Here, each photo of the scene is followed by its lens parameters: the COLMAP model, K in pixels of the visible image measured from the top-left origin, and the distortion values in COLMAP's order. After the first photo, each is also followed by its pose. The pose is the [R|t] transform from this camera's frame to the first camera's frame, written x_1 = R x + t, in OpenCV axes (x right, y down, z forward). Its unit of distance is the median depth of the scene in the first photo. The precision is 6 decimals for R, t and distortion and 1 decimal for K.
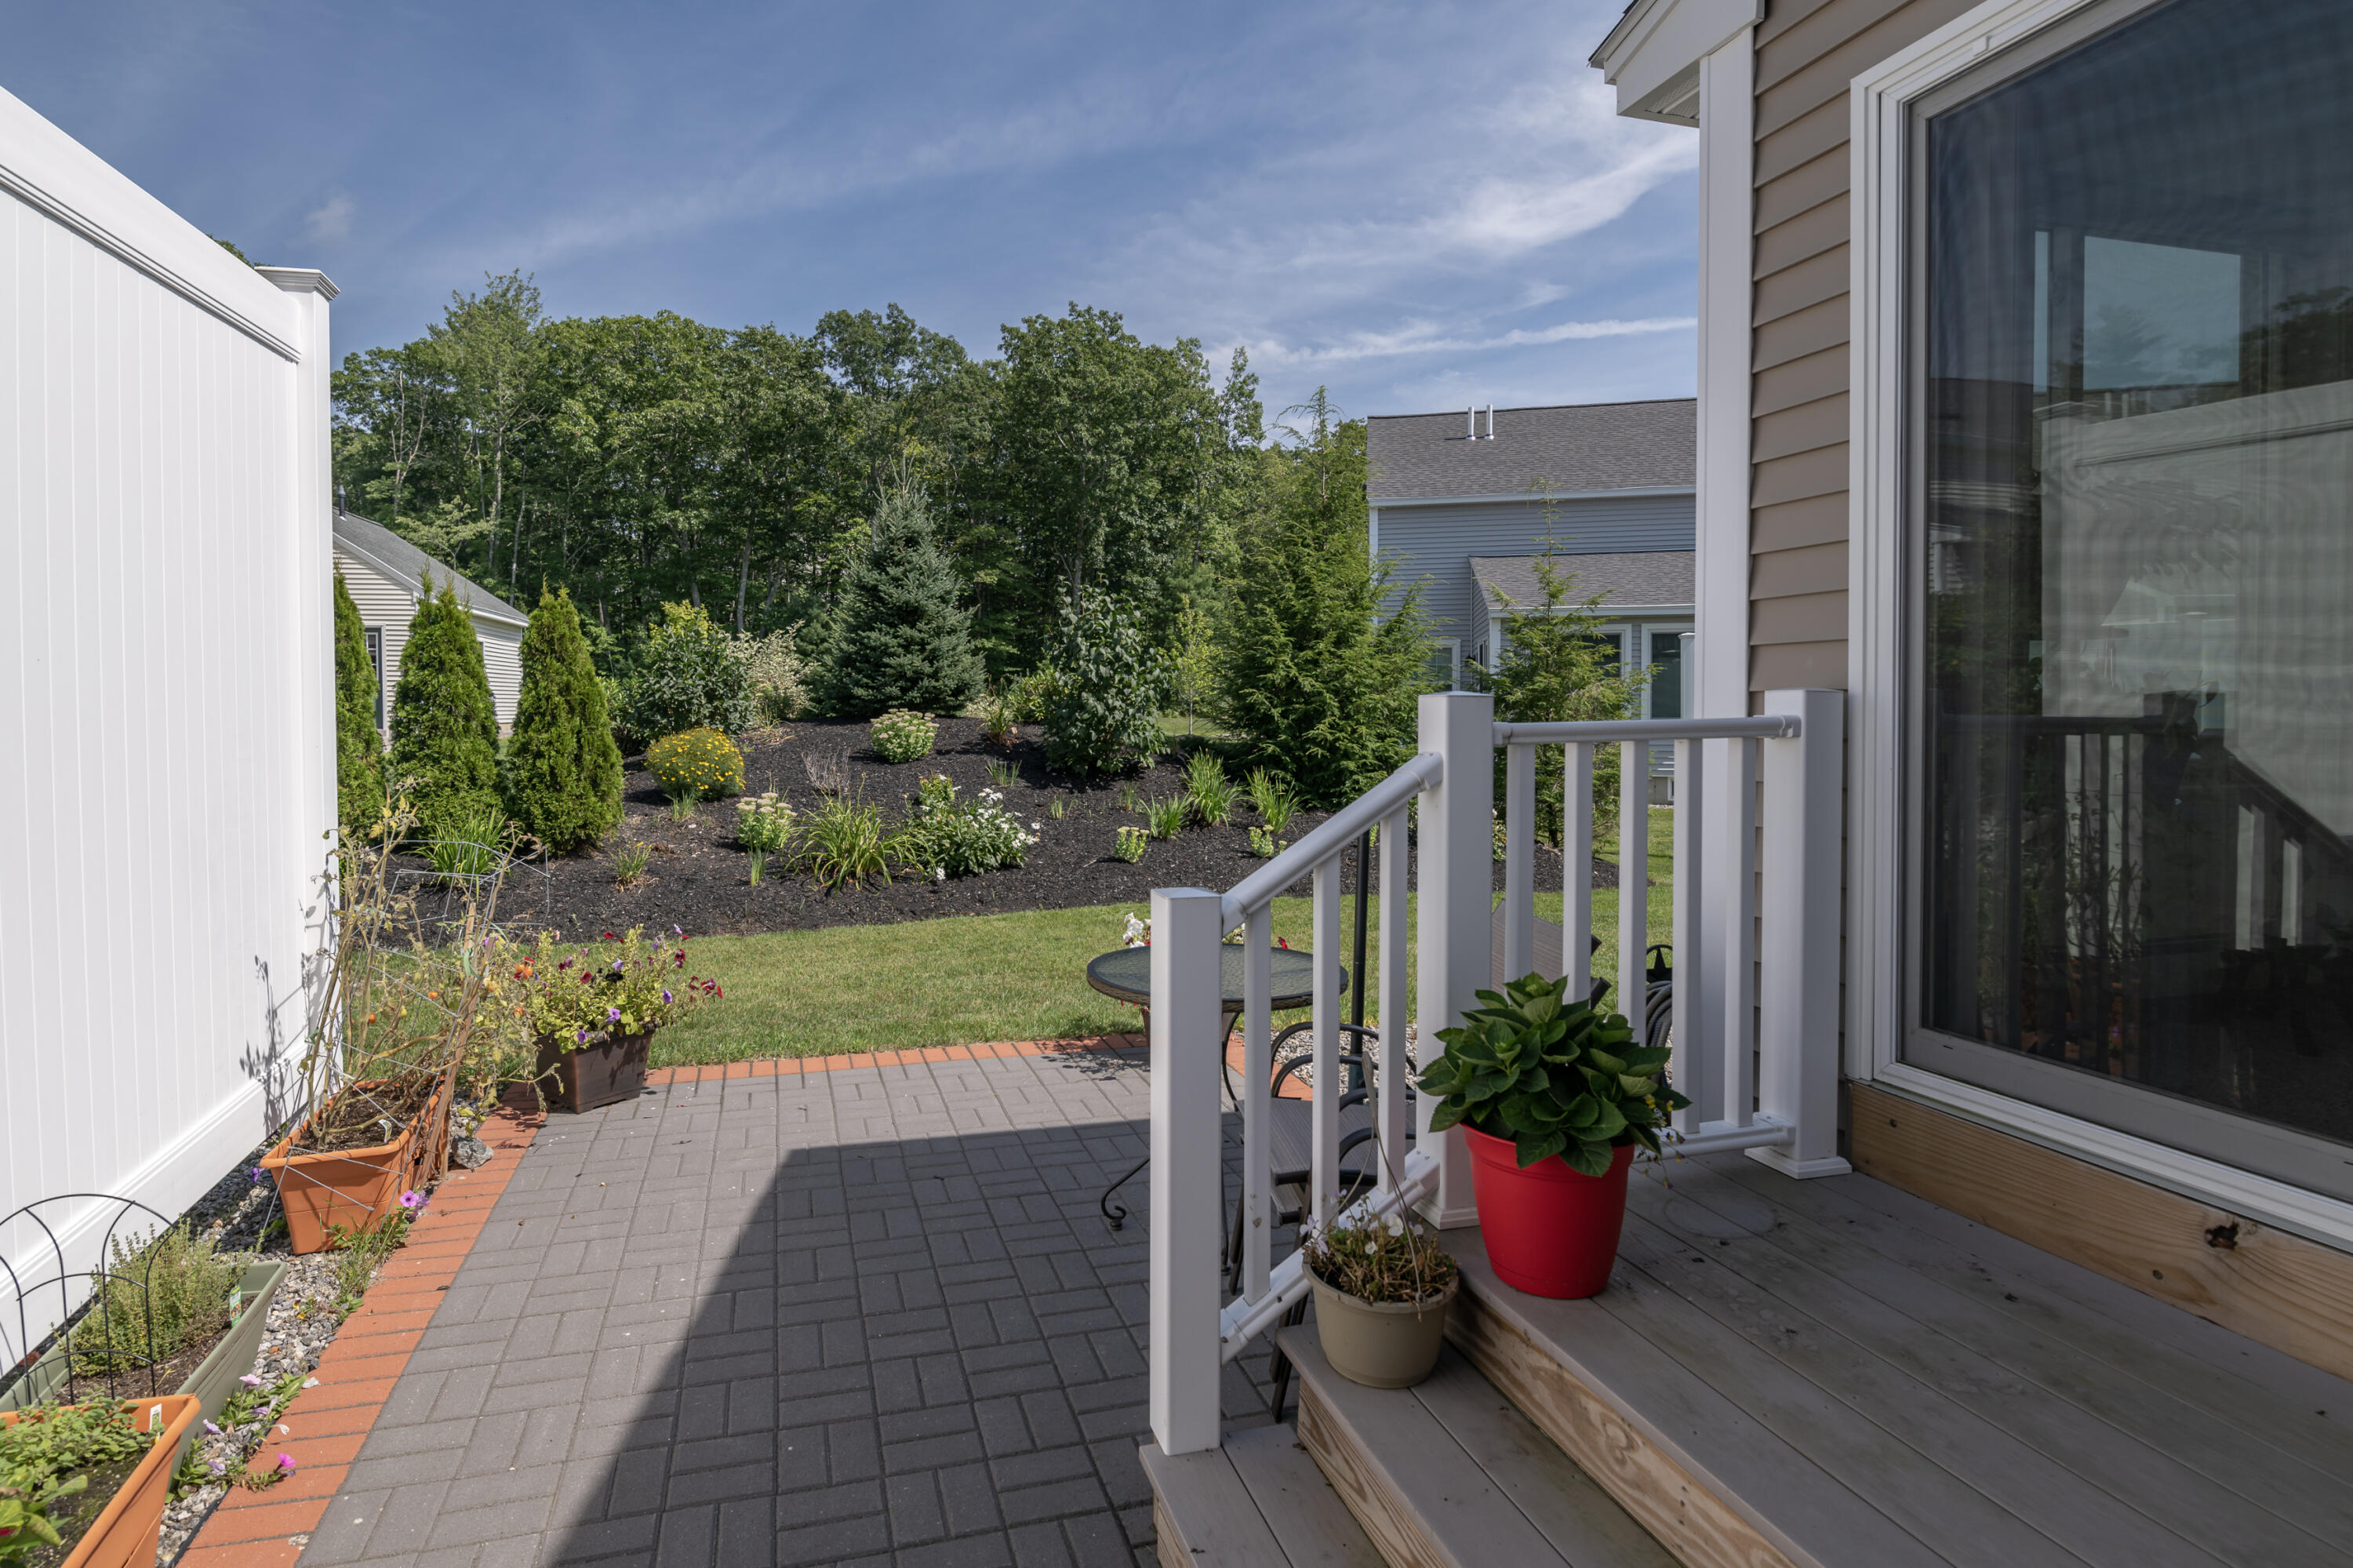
lens RADIAL K [[1195.9, 0, 1118.5], [0, 1195.9, 724.9], [0, 0, 1]] dist [-0.005219, -0.000316]
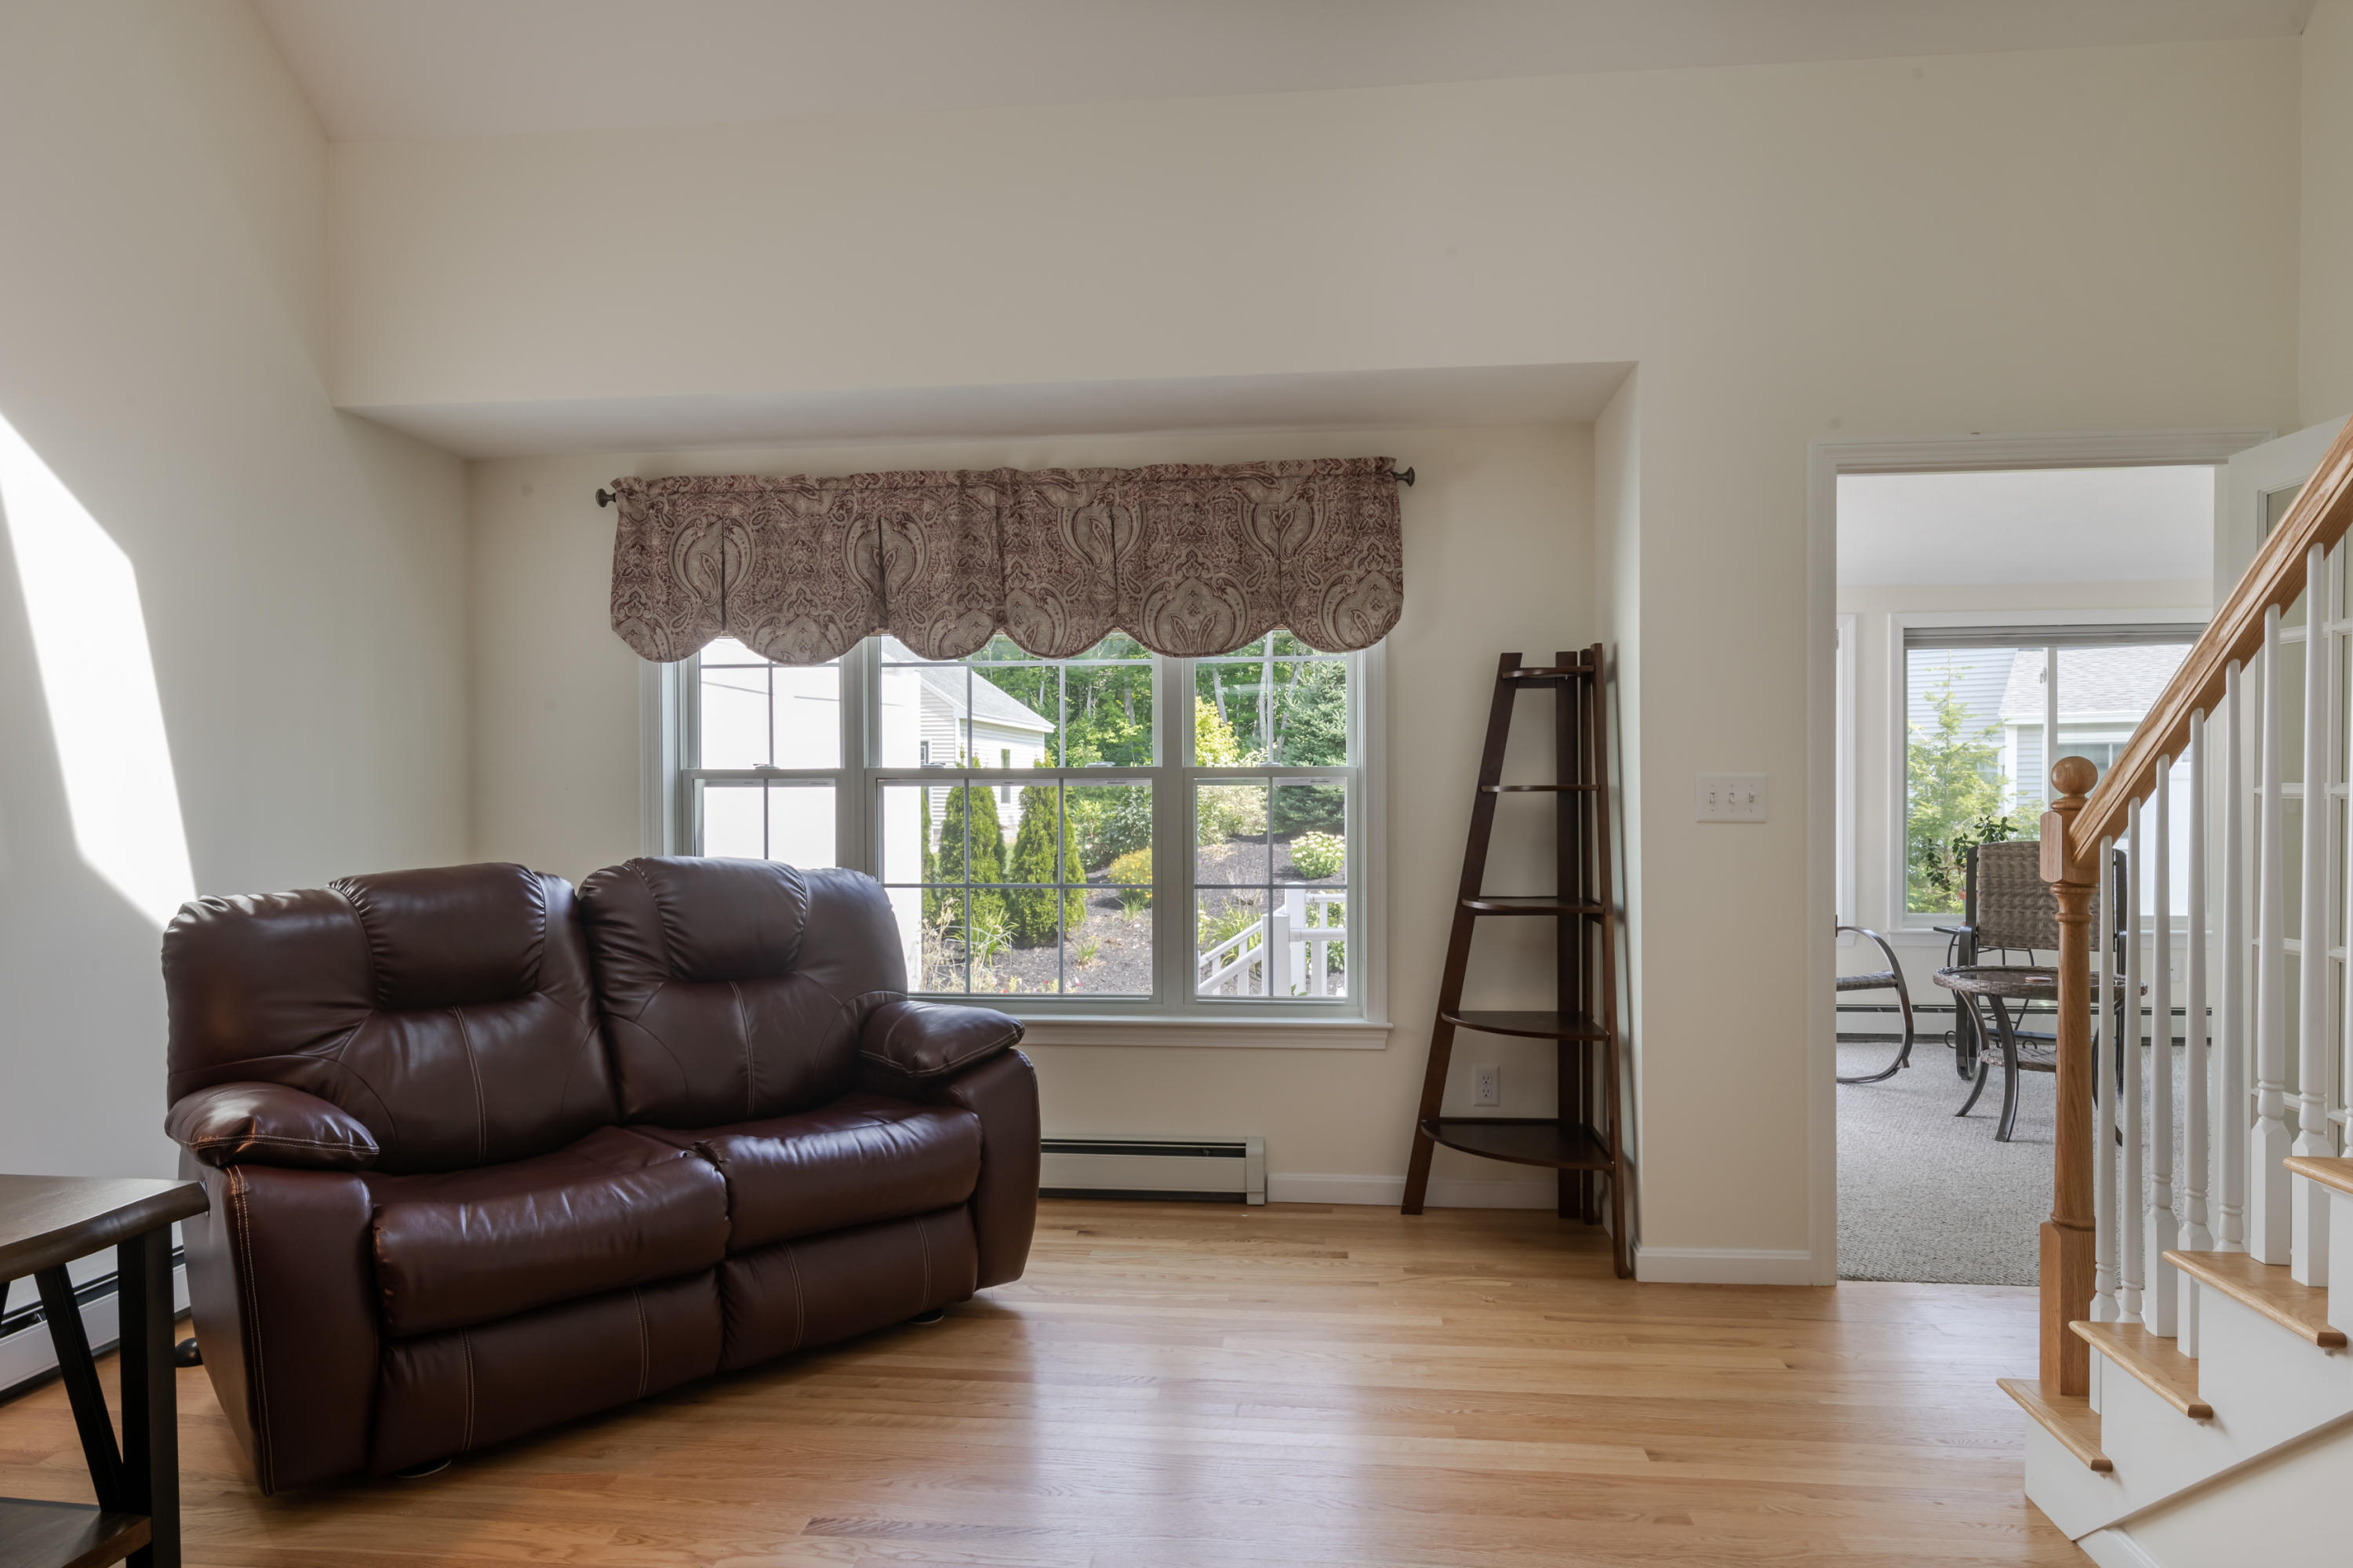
lens RADIAL K [[1426.1, 0, 1184.9], [0, 1426.1, 812.1], [0, 0, 1]] dist [0.005326, -0.000912]
pose [[0.929363, 0.004757, -0.369137, 0.215210], [-0.005341, 0.999986, -0.000560, -0.031597], [0.369129, 0.002492, 0.929375, -0.350535]]
